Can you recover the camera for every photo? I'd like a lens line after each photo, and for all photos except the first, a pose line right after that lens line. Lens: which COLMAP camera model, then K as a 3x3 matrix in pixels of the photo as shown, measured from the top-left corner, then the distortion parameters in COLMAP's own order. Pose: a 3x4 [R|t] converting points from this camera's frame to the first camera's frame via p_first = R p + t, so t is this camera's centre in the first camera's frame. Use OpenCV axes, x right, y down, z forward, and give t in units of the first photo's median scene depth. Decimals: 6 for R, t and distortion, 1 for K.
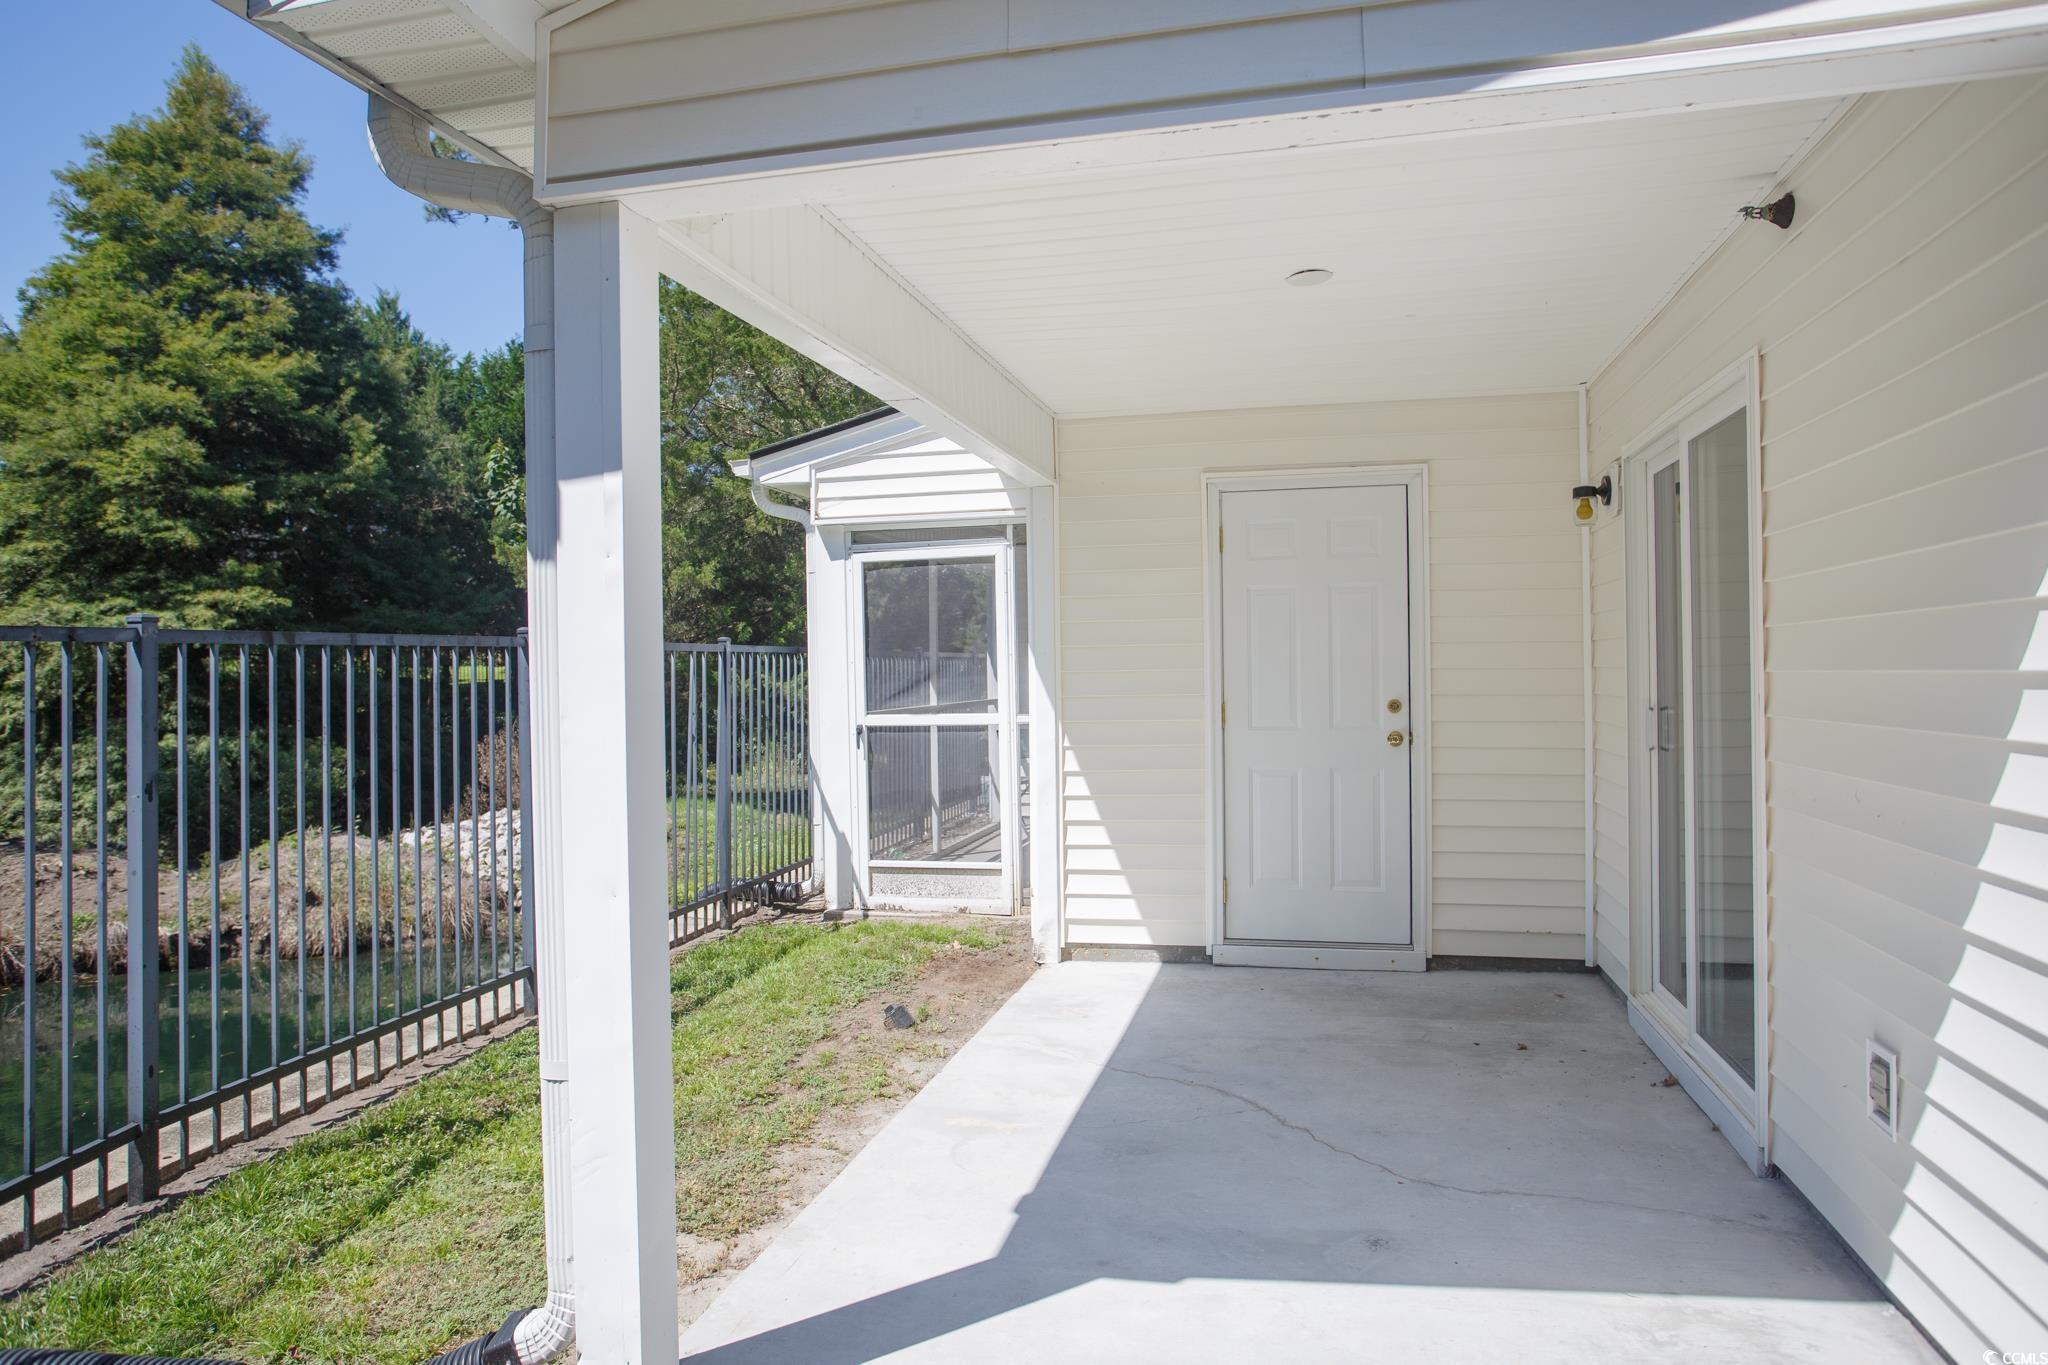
lens RADIAL K [[1291.3, 0, 1024.0], [0, 1291.3, 682.5], [0, 0, 1]] dist [-0.056200, 0.042610]
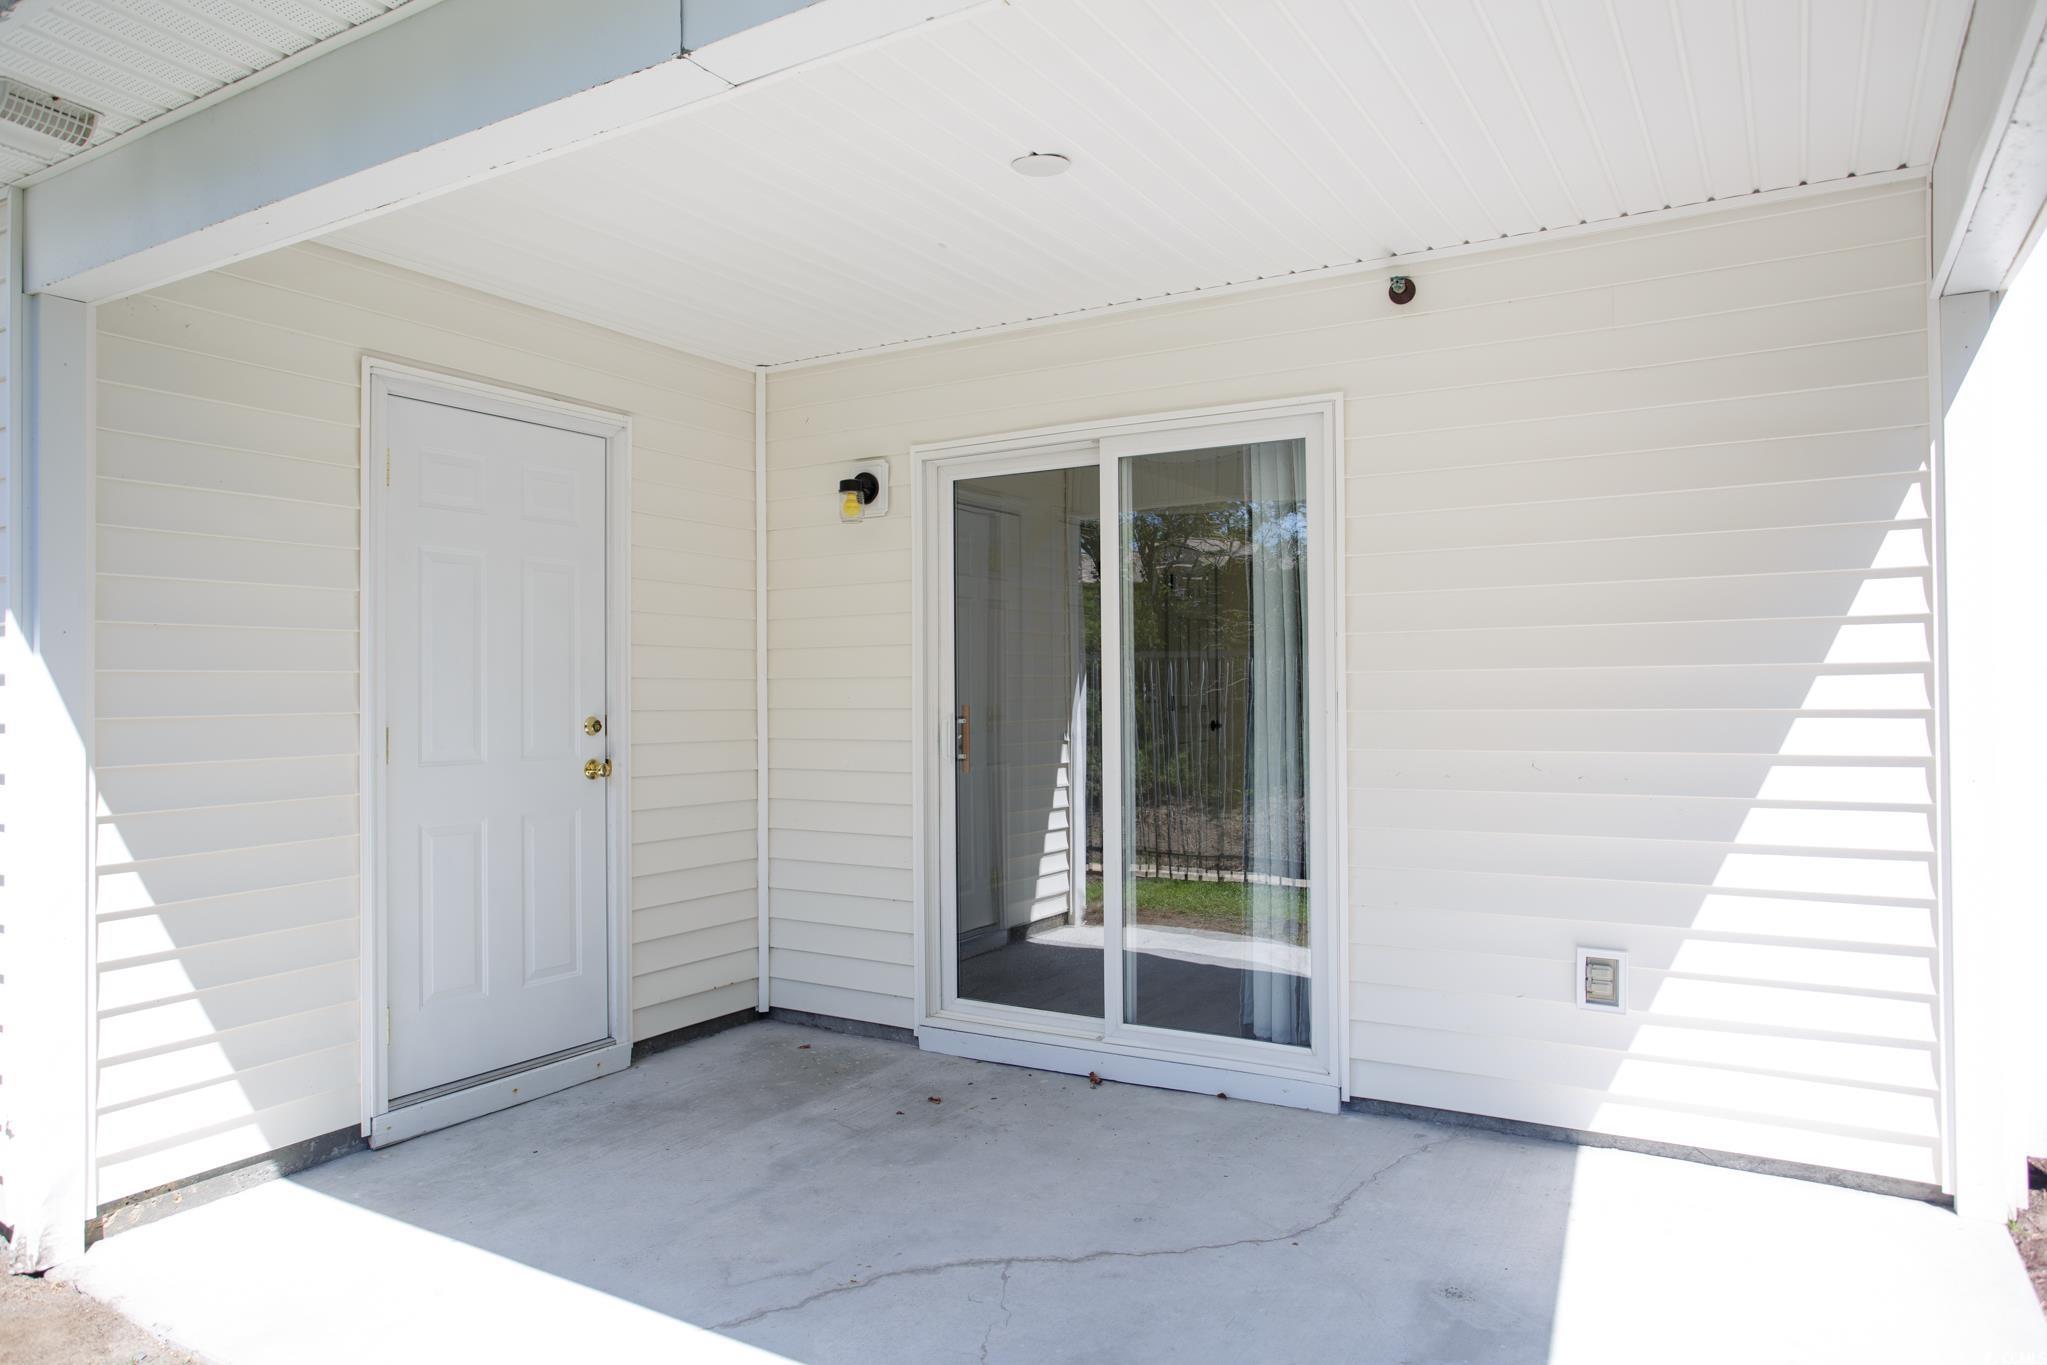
lens RADIAL K [[1290.7, 0, 1023.5], [0, 1290.7, 682.5], [0, 0, 1]] dist [-0.056200, 0.042610]
pose [[0.299278, 0.019257, 0.953972, -0.337340], [0.011726, 0.999647, -0.023858, 0.012987], [-0.954094, 0.018326, 0.298946, 0.503089]]
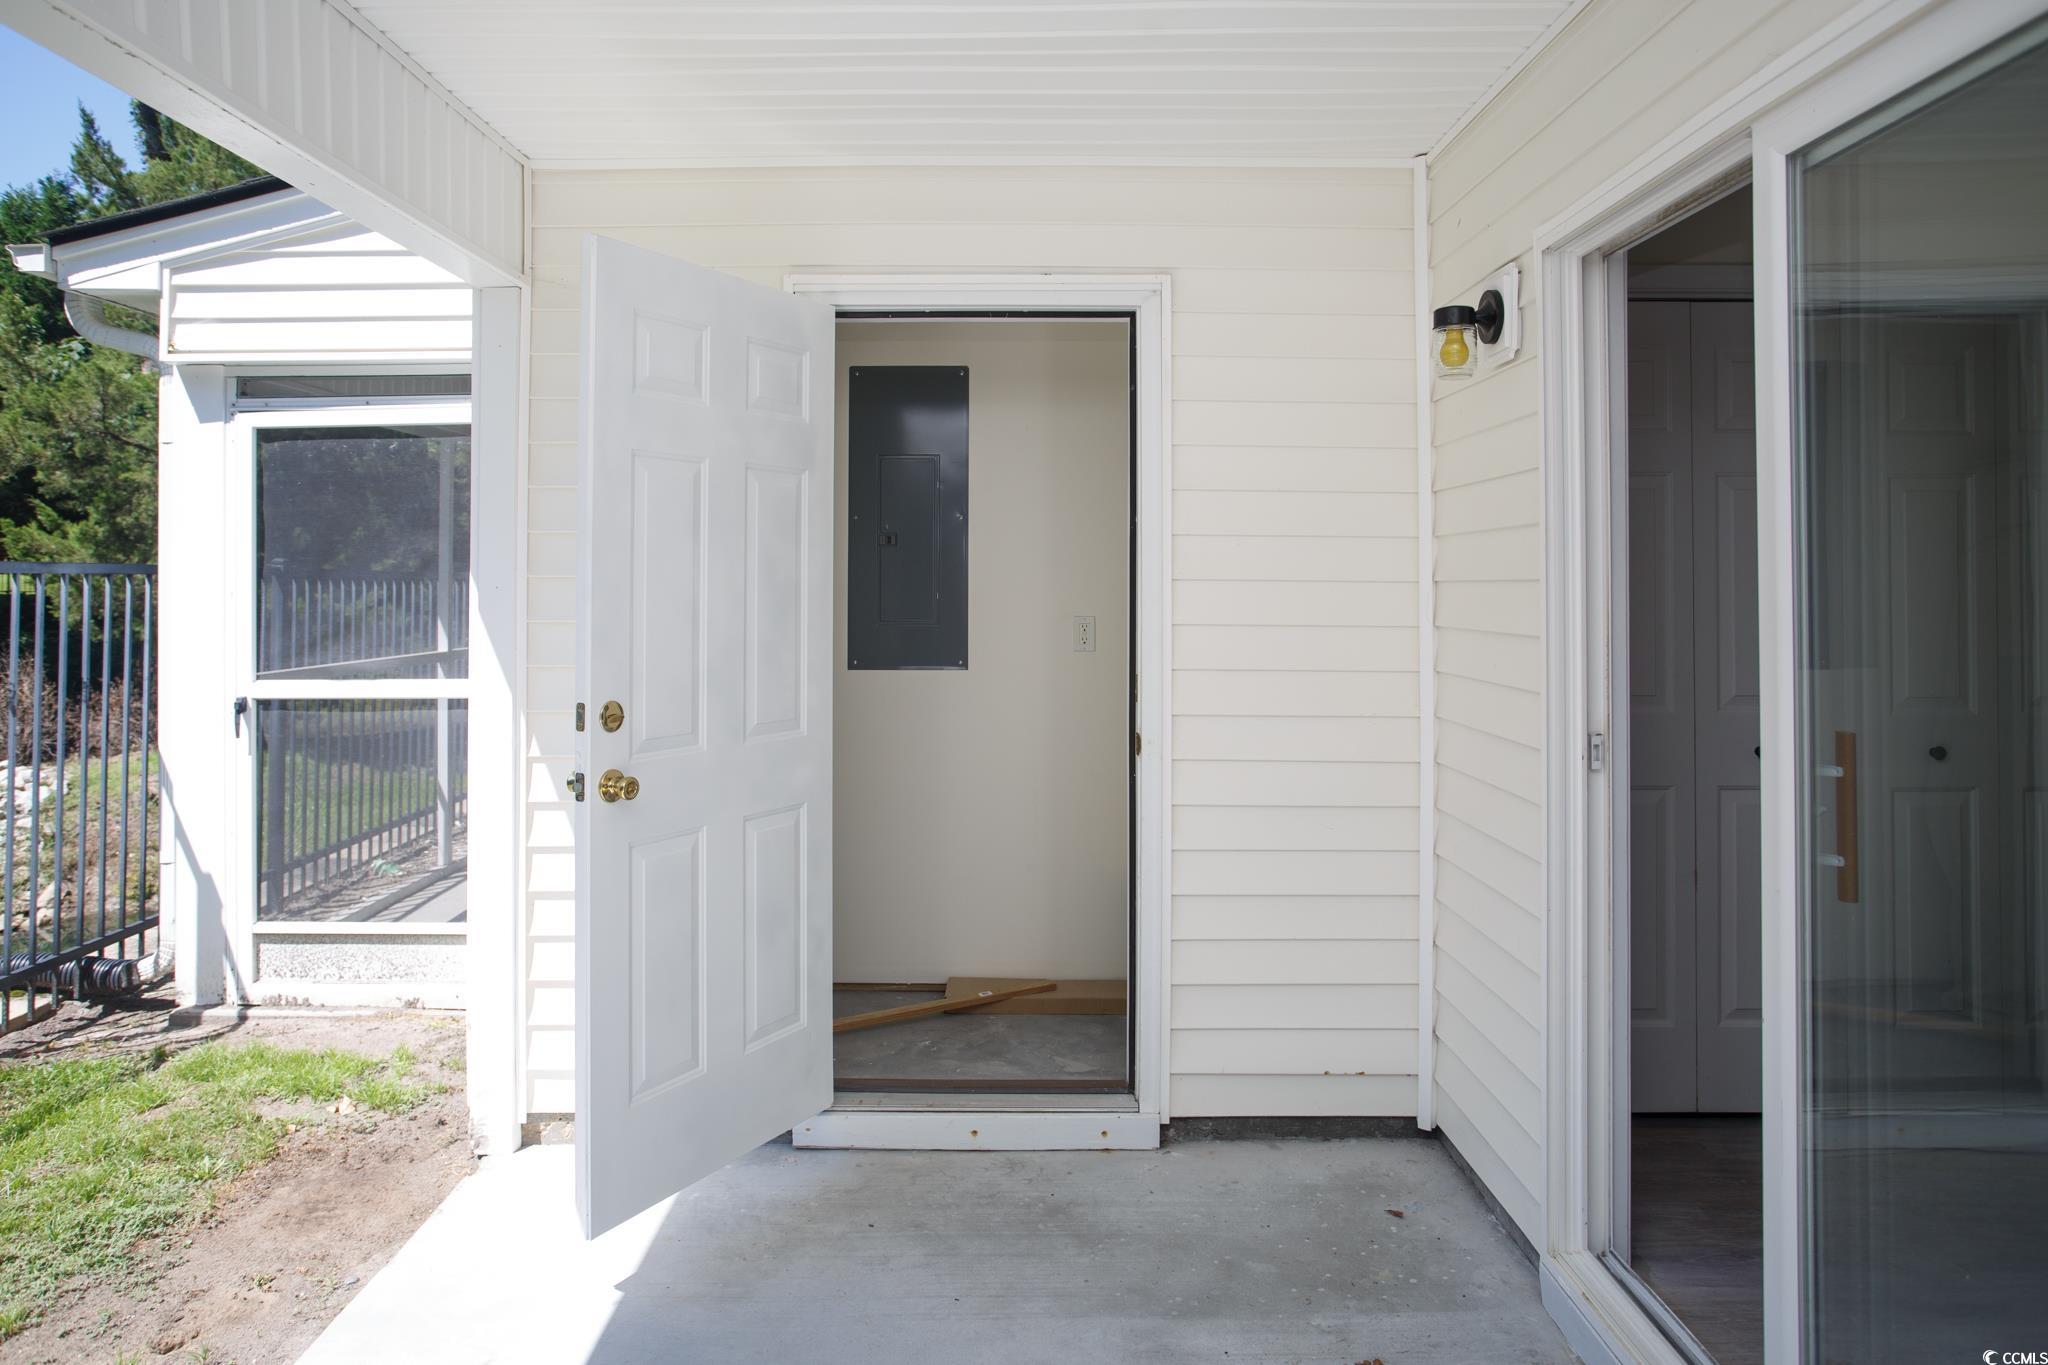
lens RADIAL K [[1297.8, 0, 1004.8], [0, 1297.8, 569.2], [0, 0, 1]] dist [-0.031190, 0.000418]
pose [[0.974217, 0.016937, 0.224976, 0.103310], [-0.011710, 0.999630, -0.024547, -0.019734], [-0.225308, 0.021280, 0.974055, 0.415465]]
